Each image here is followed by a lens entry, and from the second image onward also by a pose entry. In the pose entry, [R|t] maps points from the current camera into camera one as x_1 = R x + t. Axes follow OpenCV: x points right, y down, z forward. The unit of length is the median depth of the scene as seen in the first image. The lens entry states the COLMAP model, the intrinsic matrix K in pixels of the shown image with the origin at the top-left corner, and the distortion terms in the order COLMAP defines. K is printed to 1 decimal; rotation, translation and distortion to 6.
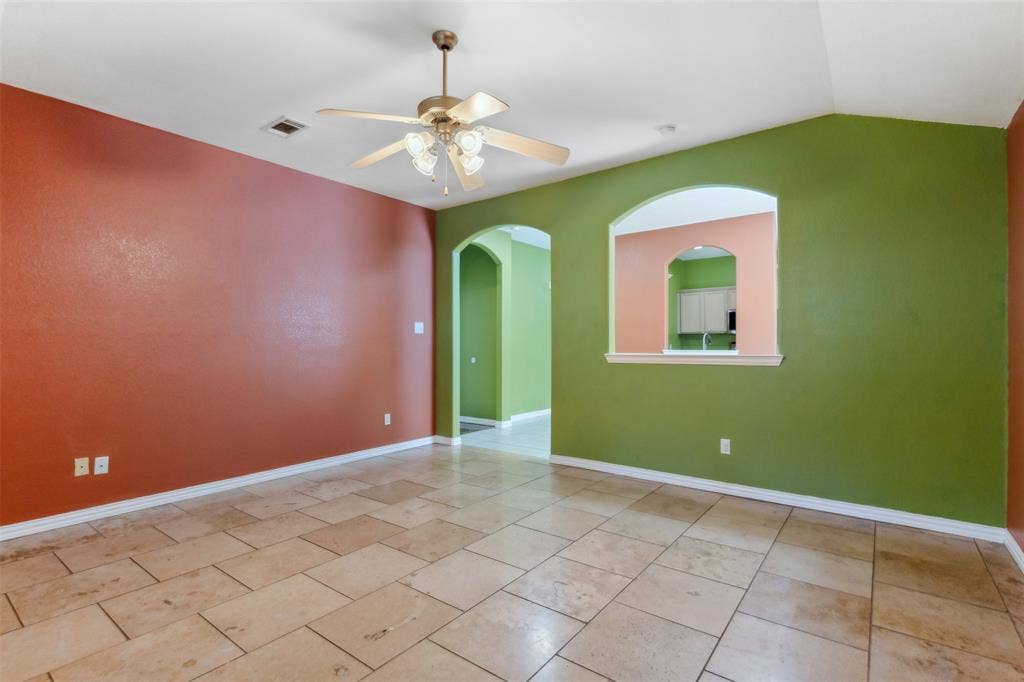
lens RADIAL K [[485.5, 0, 514.4], [0, 485.5, 342.7], [0, 0, 1]] dist [0.012397, -0.000558]
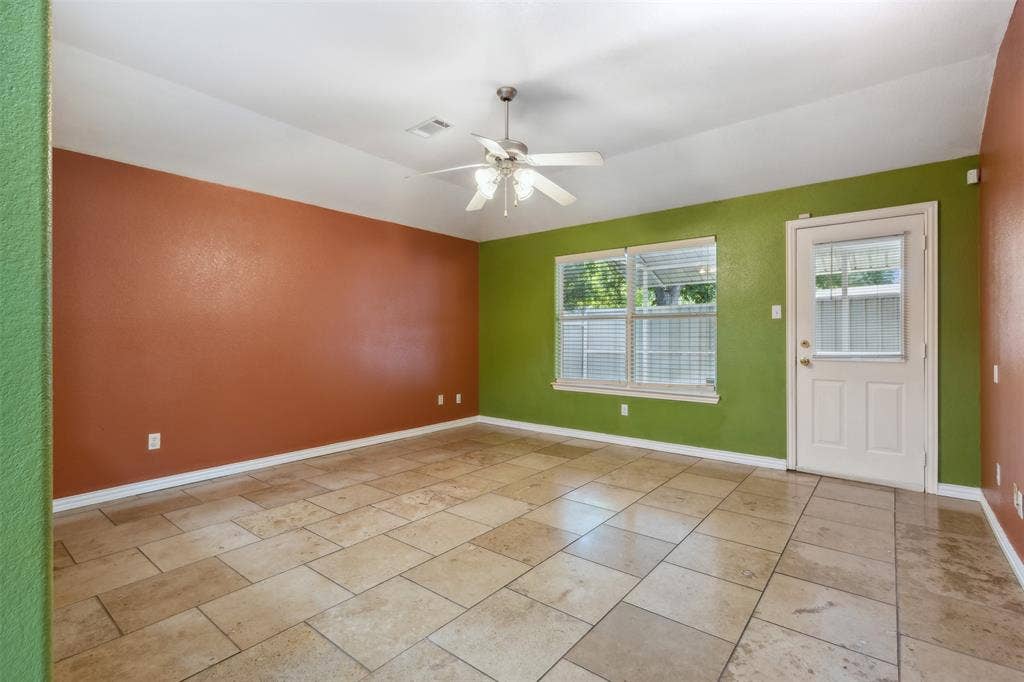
lens RADIAL K [[467.2, 0, 516.3], [0, 467.2, 335.0], [0, 0, 1]] dist [0.003702, -0.001734]
pose [[-0.999822, 0.007939, 0.017119, -0.147852], [0.007740, 0.999902, -0.011673, 0.013970], [-0.017210, -0.011538, -0.999785, 1.719303]]
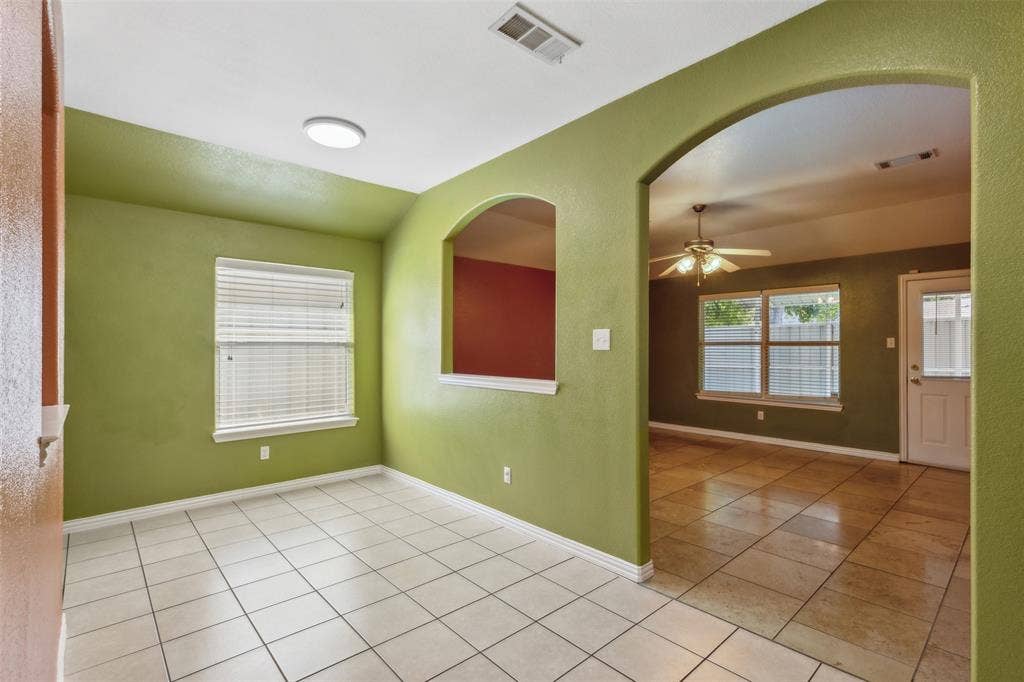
lens RADIAL K [[467.2, 0, 519.7], [0, 467.2, 345.0], [0, 0, 1]] dist [0.003702, -0.001734]
pose [[-0.984624, 0.008496, 0.174478, 0.186917], [0.006106, 0.999880, -0.014229, -0.033922], [-0.174578, -0.012944, -0.984558, 2.327320]]
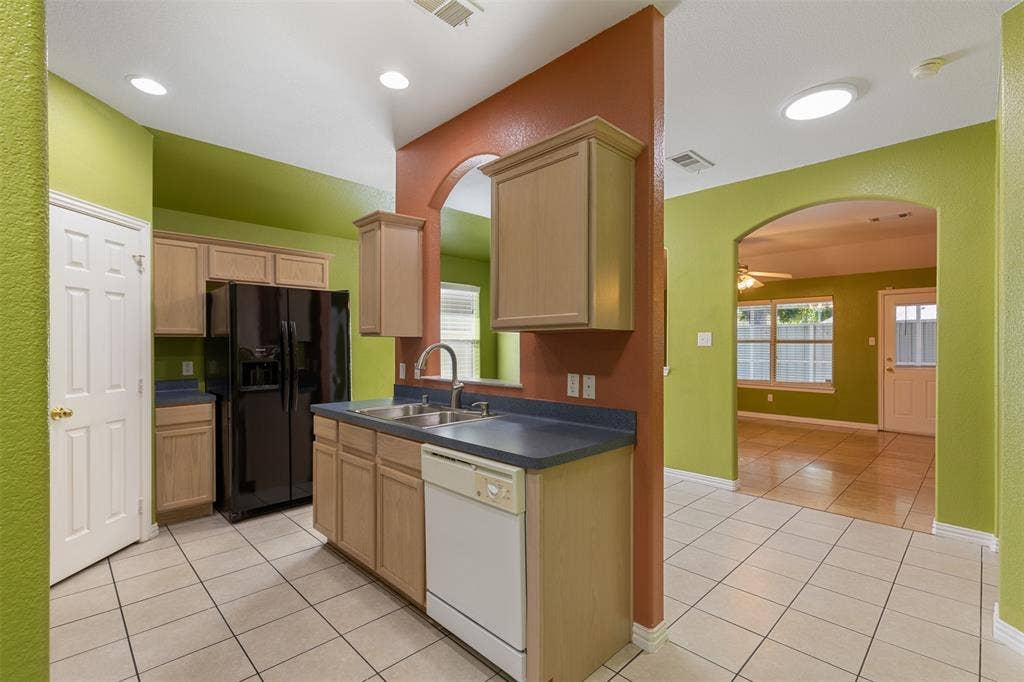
lens RADIAL K [[467.2, 0, 511.6], [0, 467.2, 342.8], [0, 0, 1]] dist [0.003702, -0.001734]
pose [[-0.991390, 0.005369, 0.130835, 0.580054], [0.003921, 0.999928, -0.011321, -0.031467], [-0.130886, -0.010711, -0.991340, 2.878592]]
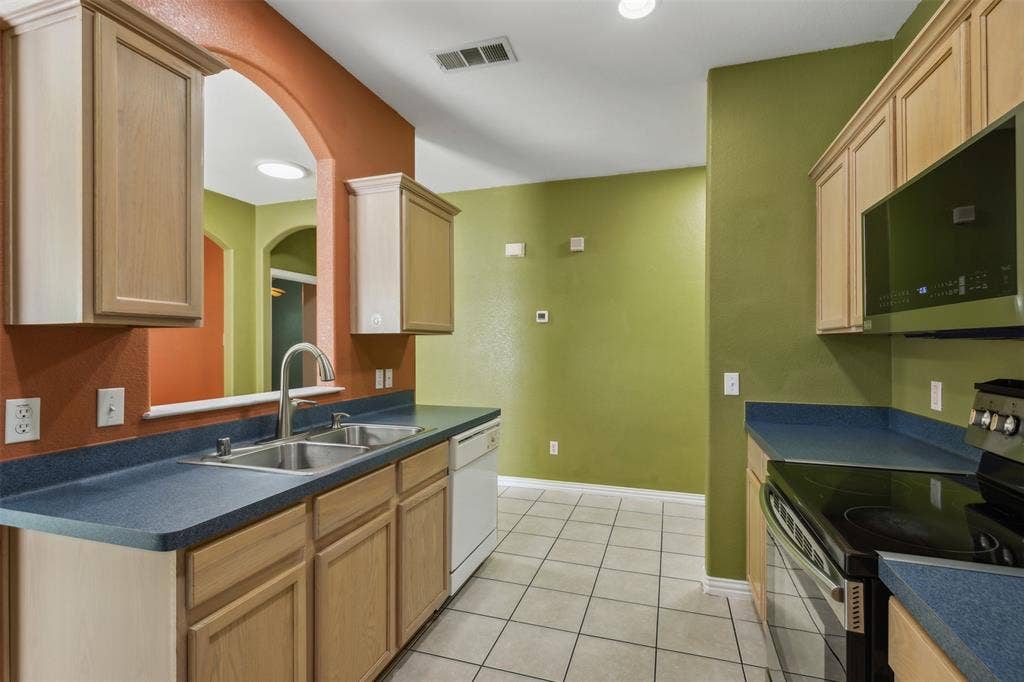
lens RADIAL K [[480.3, 0, 511.1], [0, 480.3, 342.5], [0, 0, 1]] dist [0.003901, 0.000201]
pose [[0.332817, -0.001716, -0.942990, 1.537132], [0.011185, 0.999935, 0.002128, -0.041016], [0.942925, -0.011256, 0.332815, 2.052109]]
